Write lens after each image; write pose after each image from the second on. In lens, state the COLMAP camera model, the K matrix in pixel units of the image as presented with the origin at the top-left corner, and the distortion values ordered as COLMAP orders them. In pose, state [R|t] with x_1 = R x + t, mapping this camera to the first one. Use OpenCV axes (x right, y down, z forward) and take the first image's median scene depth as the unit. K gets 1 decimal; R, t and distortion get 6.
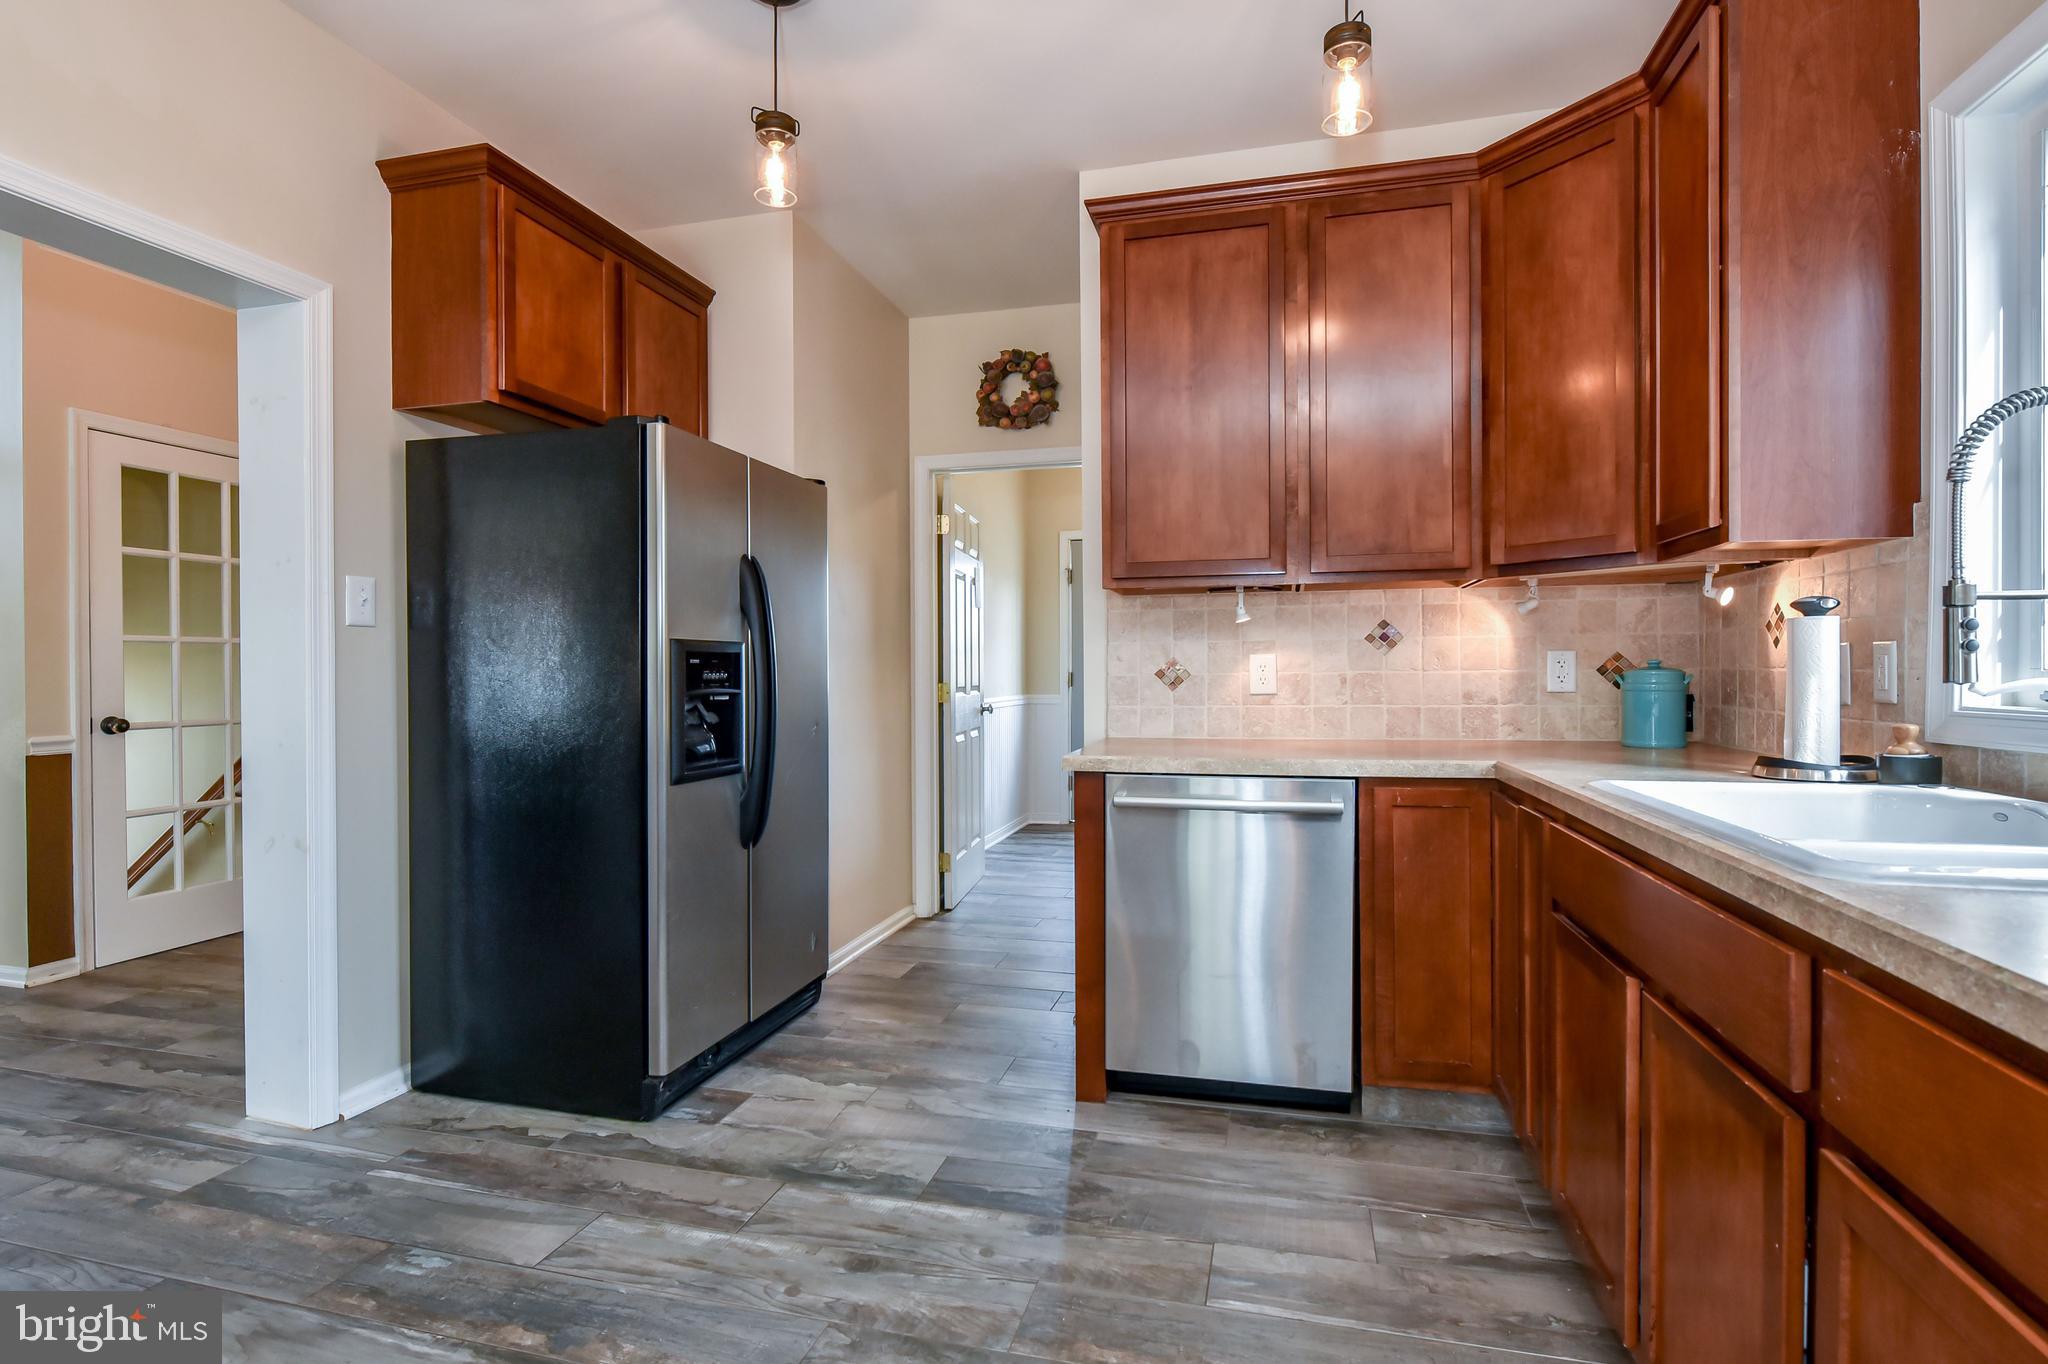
lens RADIAL K [[969.2, 0, 1052.8], [0, 969.2, 678.5], [0, 0, 1]] dist [0.000476, 0.000219]
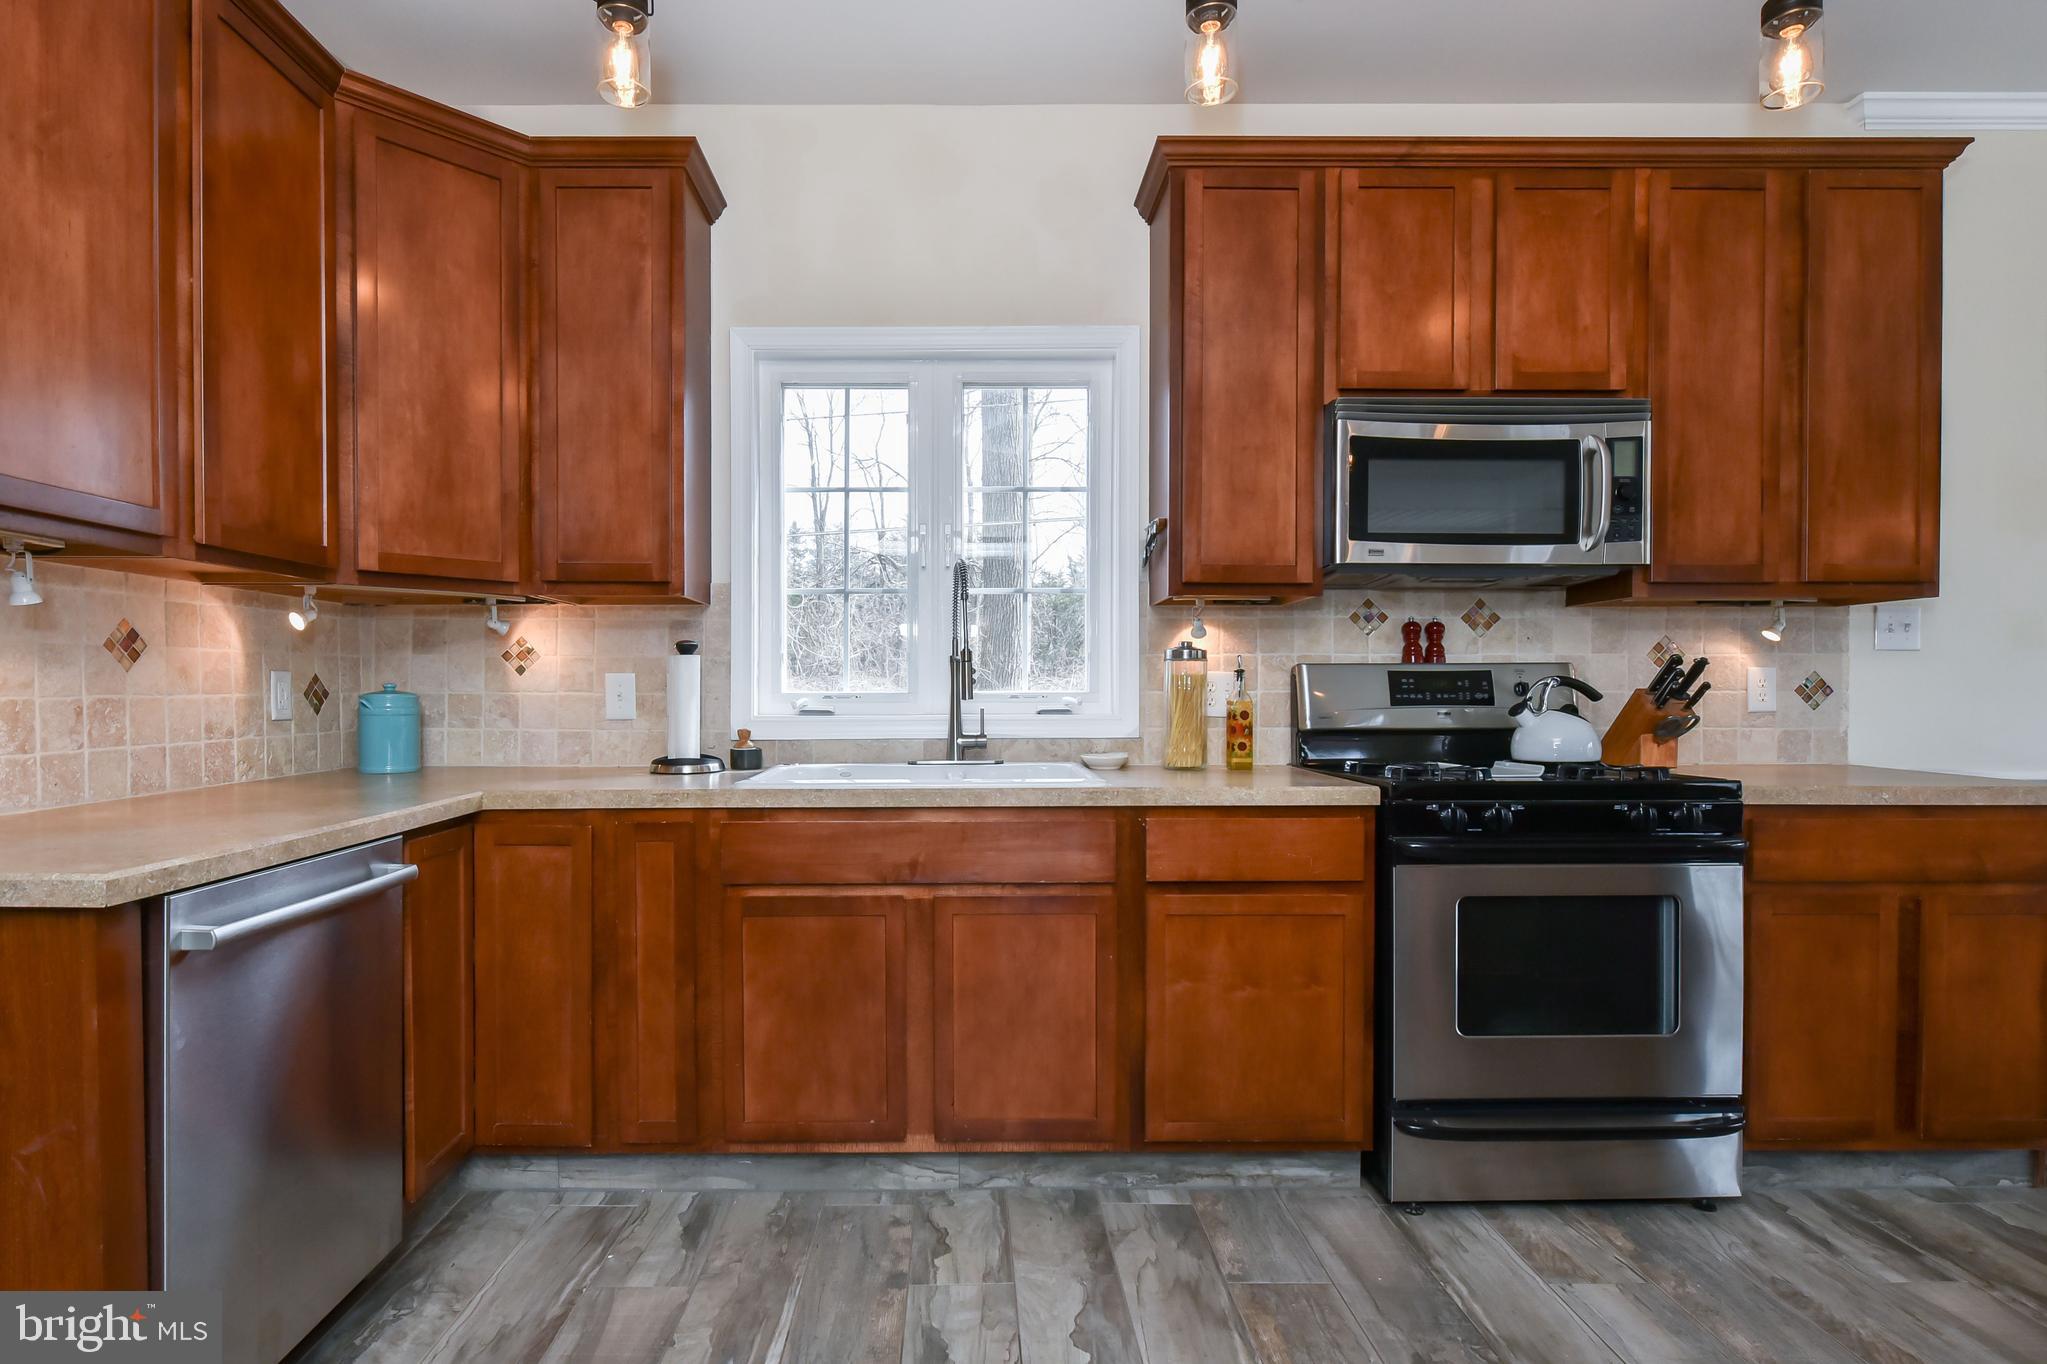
lens RADIAL K [[1035.2, 0, 1016.8], [0, 1035.2, 689.1], [0, 0, 1]] dist [-0.001419, -0.000473]
pose [[-0.222634, 0.002964, 0.974898, -0.495527], [0.004148, 0.999989, -0.002093, -0.008059], [-0.974893, 0.003578, -0.222643, 0.570282]]
